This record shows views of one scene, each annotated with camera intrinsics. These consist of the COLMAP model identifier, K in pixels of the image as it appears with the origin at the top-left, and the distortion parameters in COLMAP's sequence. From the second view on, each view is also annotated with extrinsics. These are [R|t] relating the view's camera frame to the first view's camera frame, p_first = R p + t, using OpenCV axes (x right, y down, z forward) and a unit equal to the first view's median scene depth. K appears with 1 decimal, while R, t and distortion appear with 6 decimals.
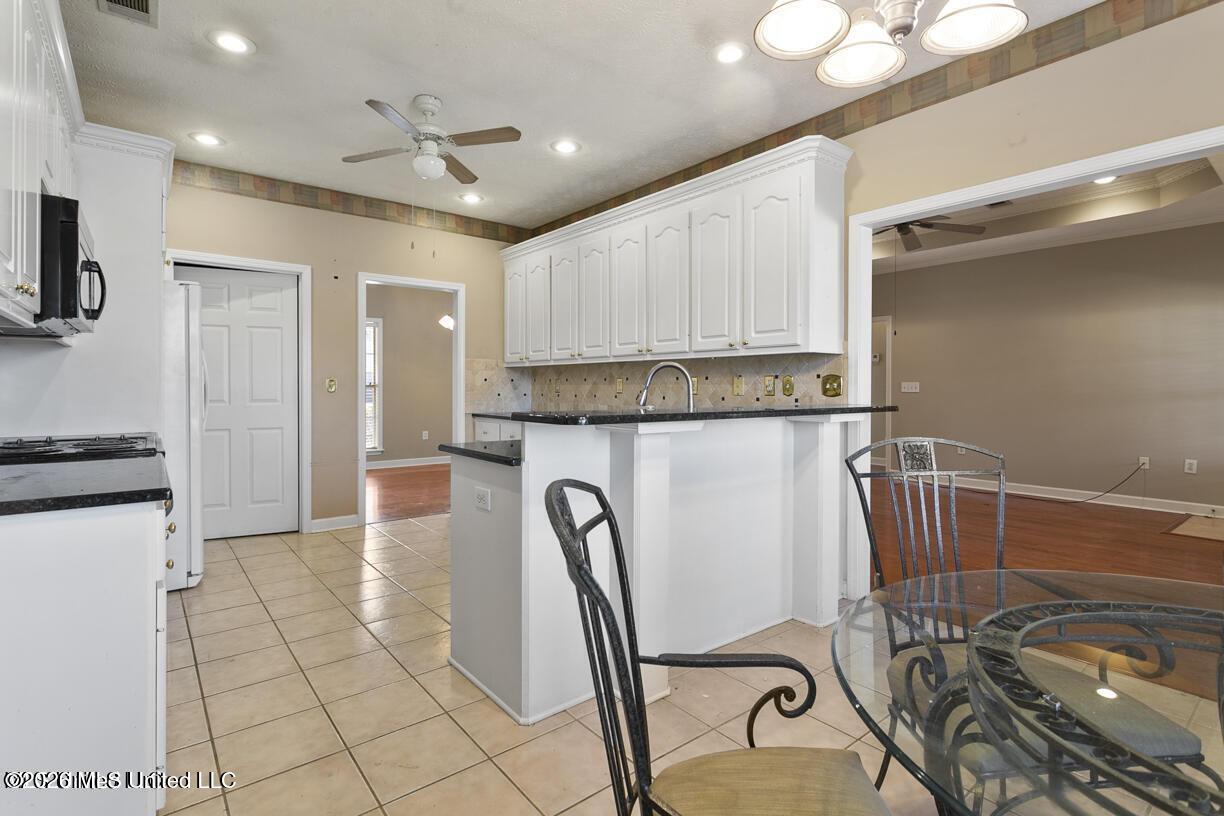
lens RADIAL K [[593.2, 0, 613.4], [0, 593.2, 396.1], [0, 0, 1]] dist [-0.003582, 0.000379]
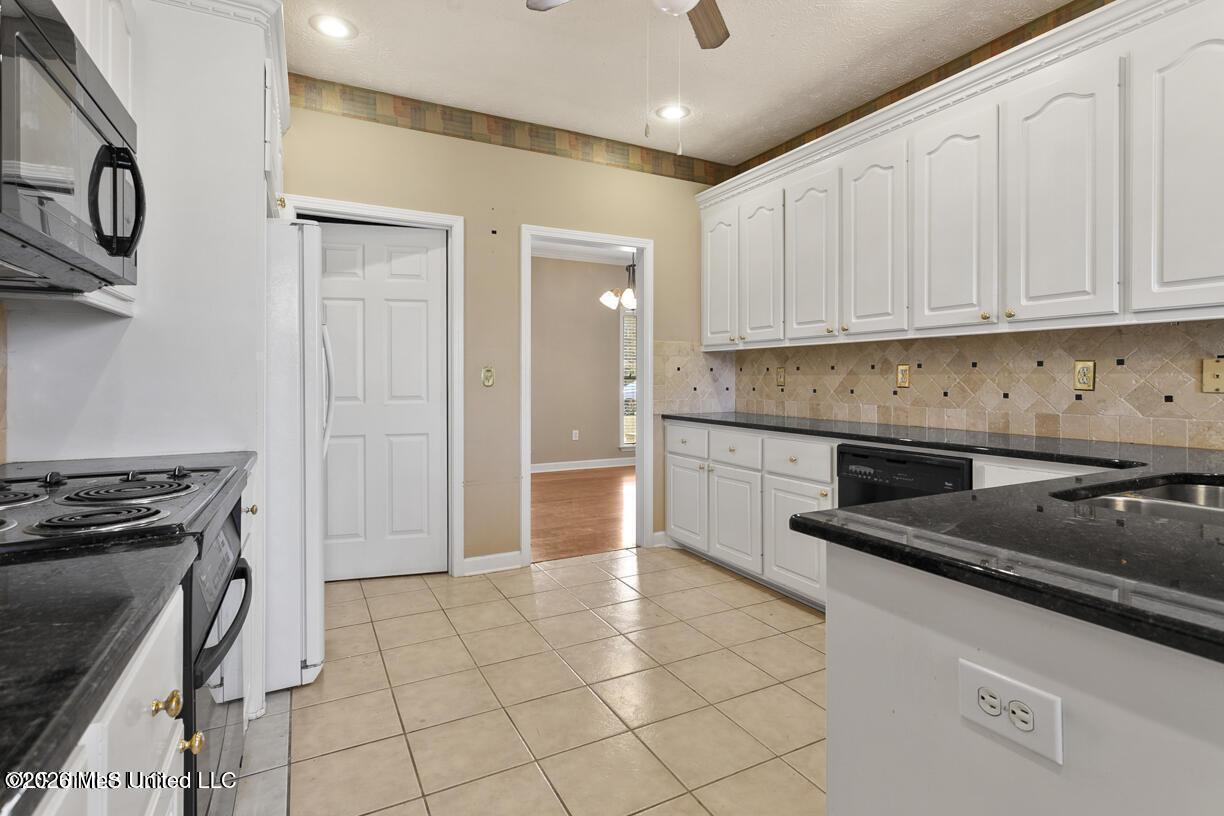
lens RADIAL K [[593.2, 0, 610.7], [0, 593.2, 385.0], [0, 0, 1]] dist [-0.003582, 0.000379]
pose [[0.981084, -0.000996, -0.193582, -0.183591], [0.000292, 0.999993, -0.003668, -0.005550], [0.193585, 0.003542, 0.981077, 0.302991]]
